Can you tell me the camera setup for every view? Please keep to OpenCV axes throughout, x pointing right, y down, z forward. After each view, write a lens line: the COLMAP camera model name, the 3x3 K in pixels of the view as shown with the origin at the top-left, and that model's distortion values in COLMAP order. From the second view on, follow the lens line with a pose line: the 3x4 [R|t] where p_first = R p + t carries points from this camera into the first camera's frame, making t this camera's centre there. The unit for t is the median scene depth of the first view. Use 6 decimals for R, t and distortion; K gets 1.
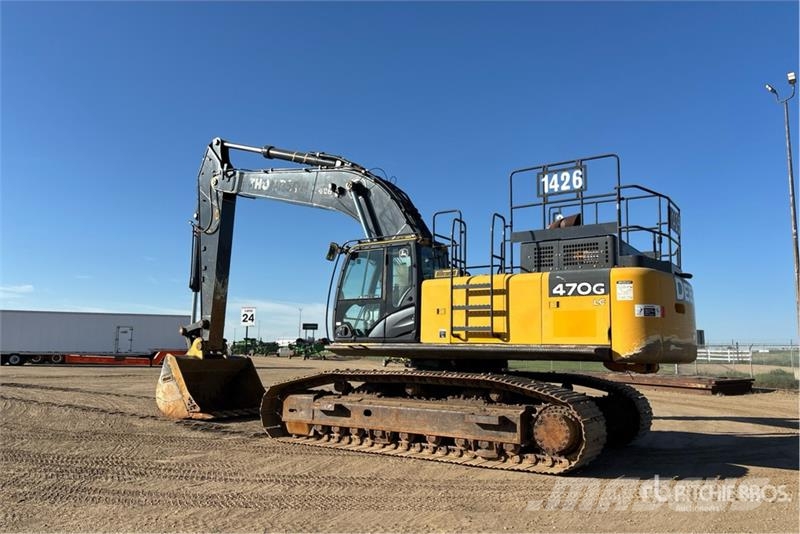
lens RADIAL K [[612.7, 0, 400.0], [0, 612.7, 267.0], [0, 0, 1]] dist [0.039175, -0.001539]
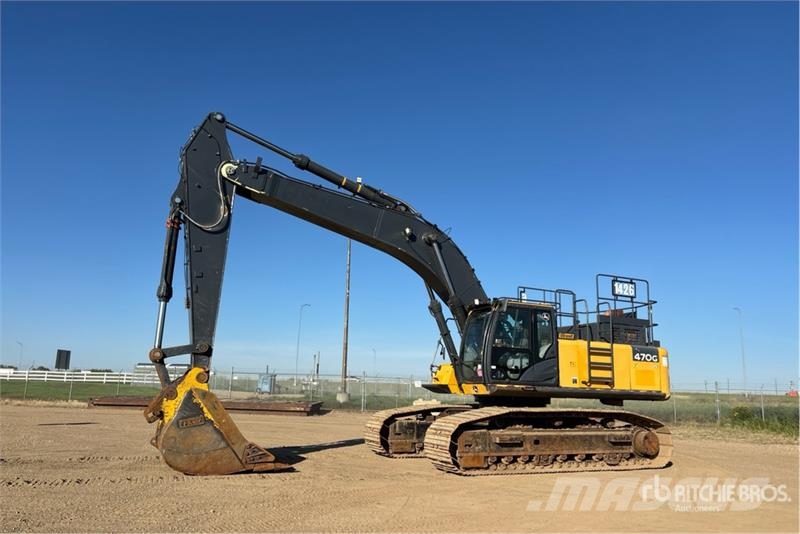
lens RADIAL K [[612.7, 0, 400.0], [0, 612.7, 267.0], [0, 0, 1]] dist [0.039175, -0.001539]
pose [[0.498057, 0.170035, 0.850310, -1.408742], [-0.143636, 0.983218, -0.112480, 0.072161], [-0.855165, -0.066113, 0.514122, 0.656670]]
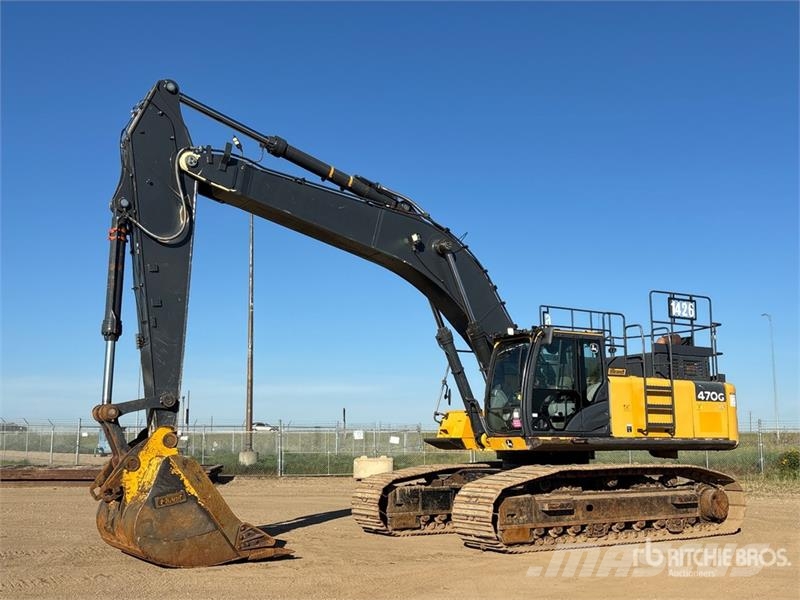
lens RADIAL K [[921.0, 0, 390.6], [0, 921.0, 294.8], [0, 0, 1]] dist [0.073466, -0.013745]
pose [[0.391154, 0.128946, 0.911247, -1.690496], [-0.121547, 0.988701, -0.087732, 0.072577], [-0.912264, -0.076443, 0.402407, 0.764397]]
